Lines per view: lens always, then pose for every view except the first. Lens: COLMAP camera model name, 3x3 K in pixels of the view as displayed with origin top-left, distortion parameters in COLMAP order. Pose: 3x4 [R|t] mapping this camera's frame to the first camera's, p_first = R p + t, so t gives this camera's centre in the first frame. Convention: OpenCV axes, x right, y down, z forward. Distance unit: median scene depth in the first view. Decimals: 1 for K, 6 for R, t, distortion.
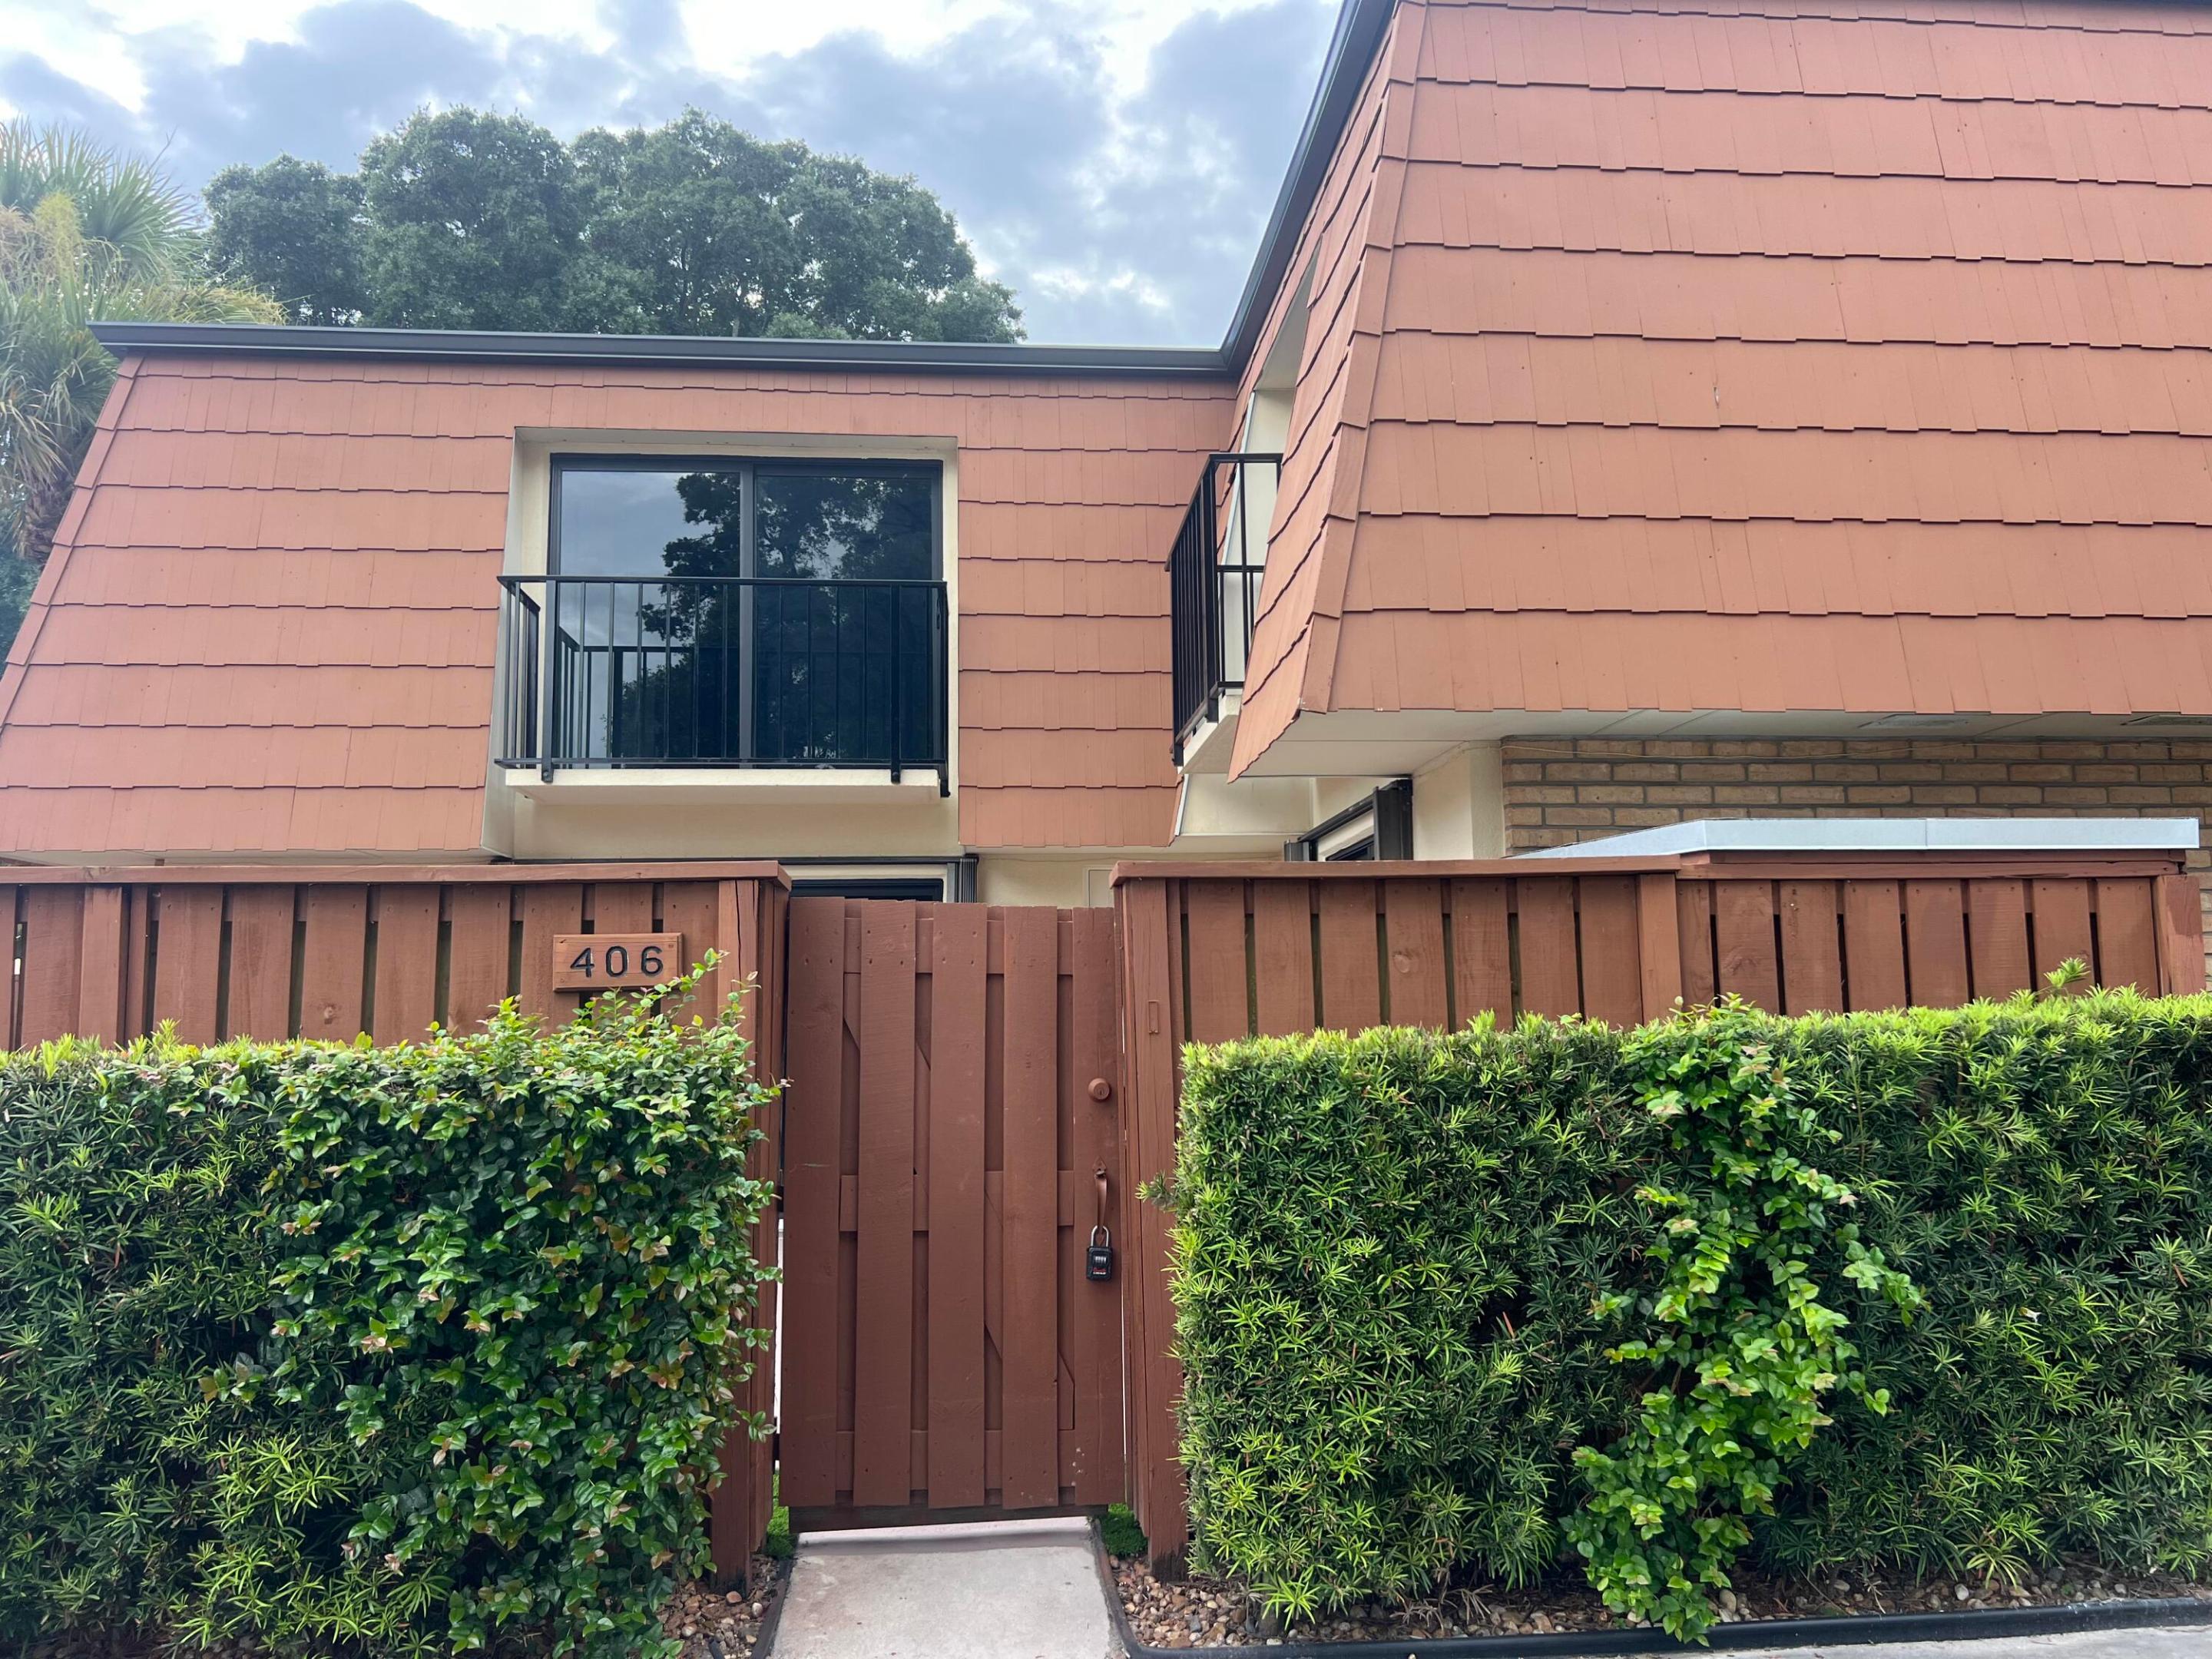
lens RADIAL K [[1654.7, 0, 1128.2], [0, 1654.7, 830.5], [0, 0, 1]] dist [0.061412, -0.075339]
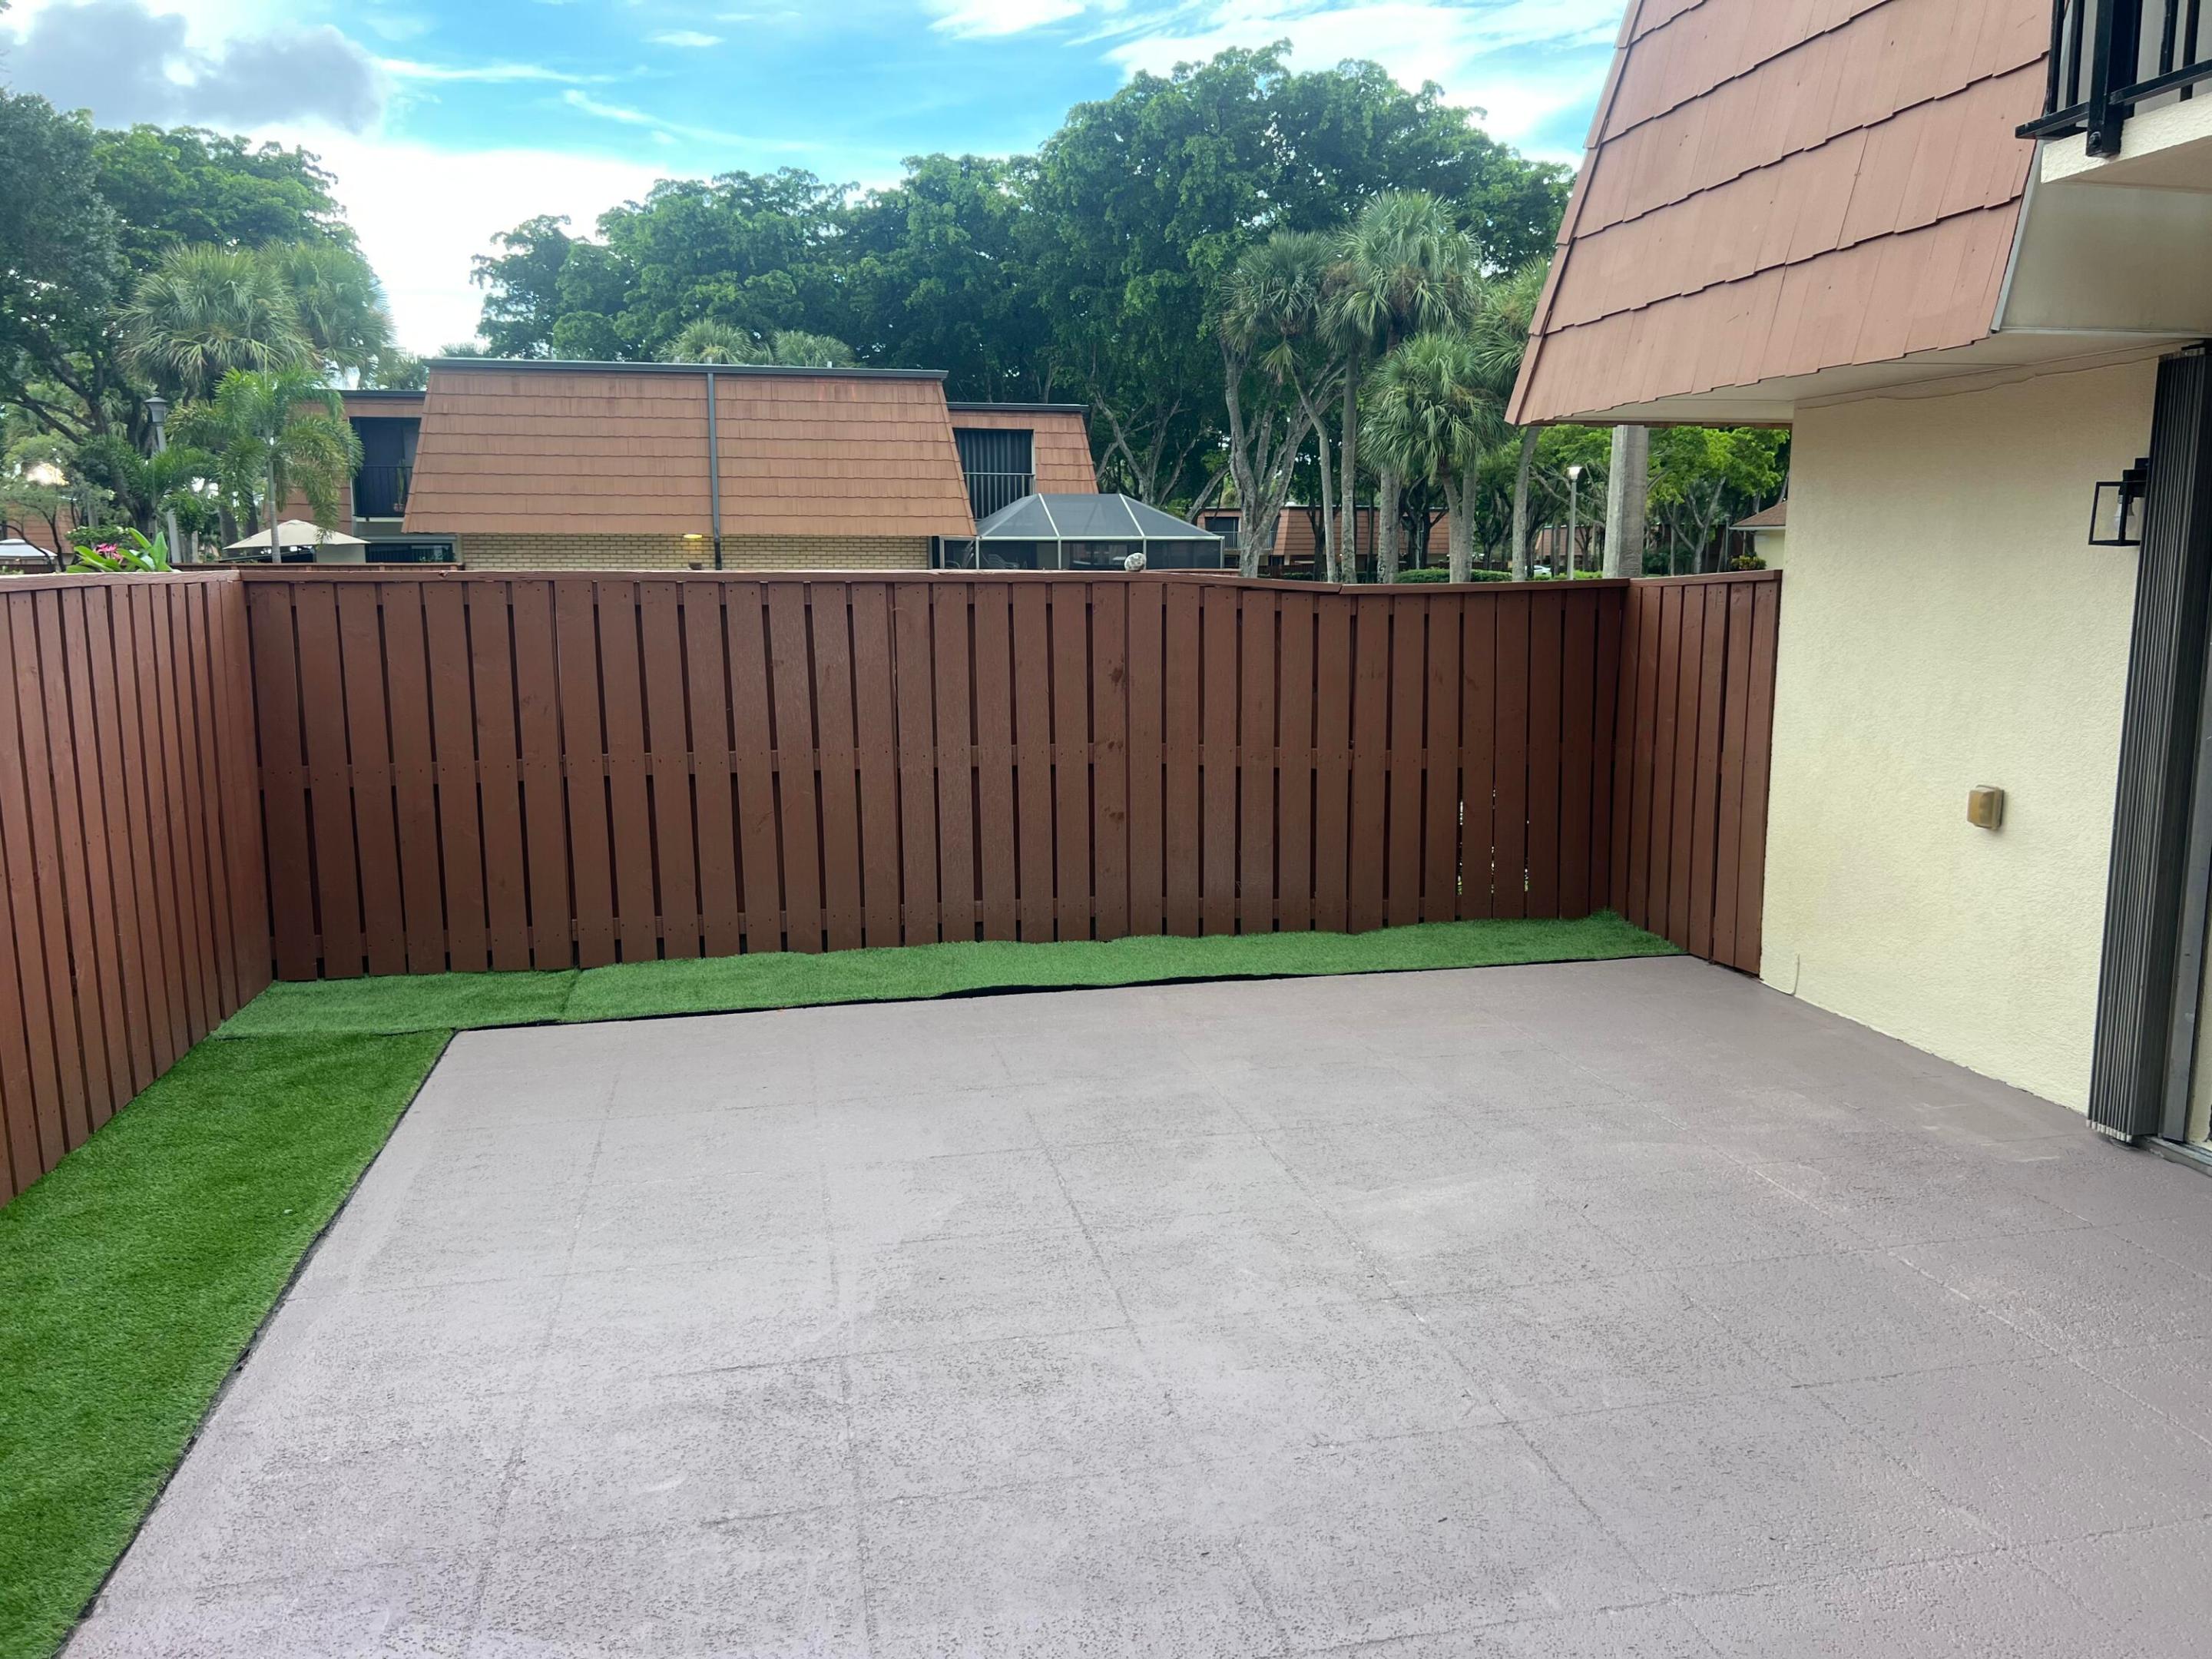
lens RADIAL K [[1679.2, 0, 1098.5], [0, 1679.2, 839.0], [0, 0, 1]] dist [0.050740, -0.061504]
pose [[0.110925, 0.174585, -0.978374, 0.071544], [0.110824, 0.976136, 0.186751, 0.030474], [0.987630, -0.129143, 0.088929, 0.660423]]
